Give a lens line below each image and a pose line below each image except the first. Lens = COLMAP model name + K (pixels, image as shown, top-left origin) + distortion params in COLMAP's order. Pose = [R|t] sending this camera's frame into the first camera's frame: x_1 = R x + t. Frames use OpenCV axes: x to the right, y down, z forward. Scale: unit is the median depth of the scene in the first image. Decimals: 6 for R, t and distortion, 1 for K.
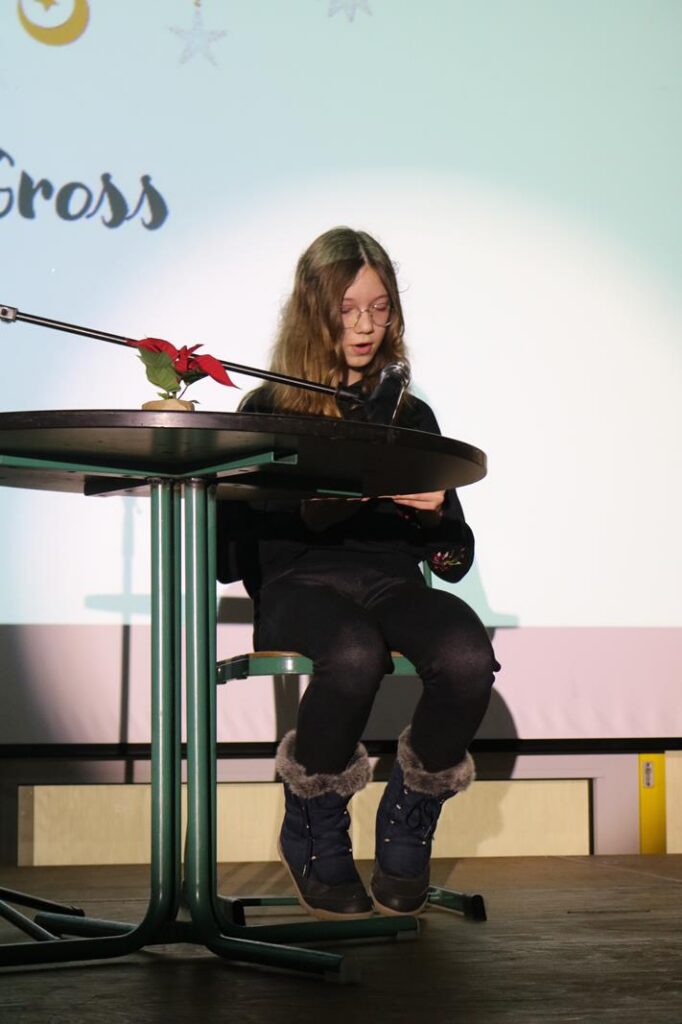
lens RADIAL K [[2462.8, 0, 335.6], [0, 2462.8, 505.0], [0, 0, 1]] dist [0.047936, 0.000000]
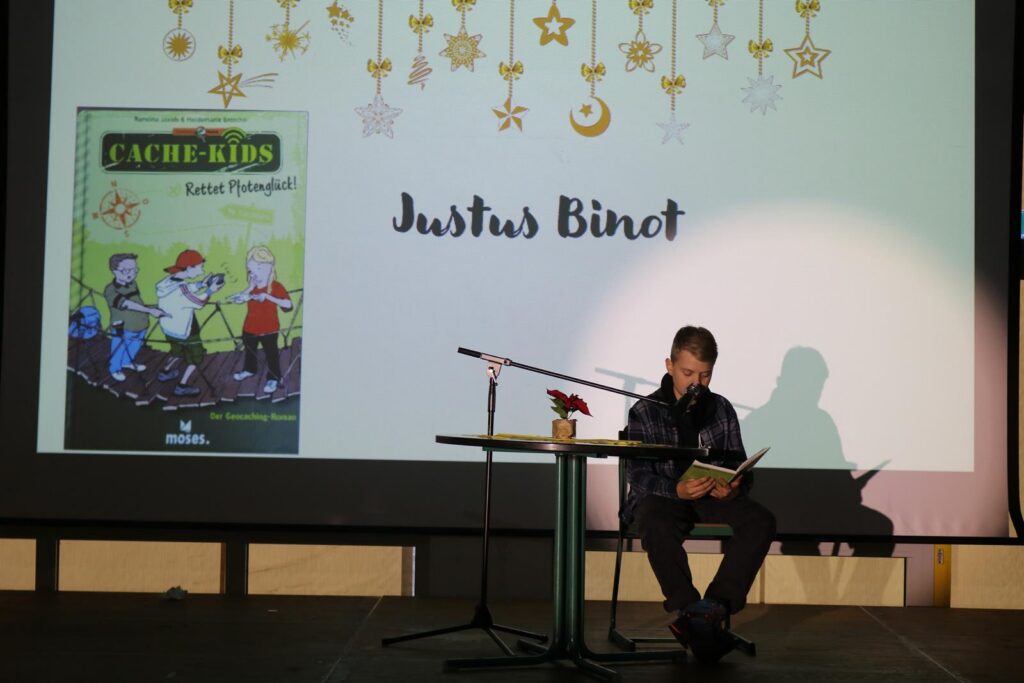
lens RADIAL K [[2198.9, 0, 504.5], [0, 2198.9, 341.7], [0, 0, 1]] dist [0.038442, 0.000000]
pose [[0.969086, 0.019249, -0.245972, 0.214334], [-0.002758, 0.997735, 0.067214, -0.143232], [0.246709, -0.064458, 0.966944, -0.542425]]
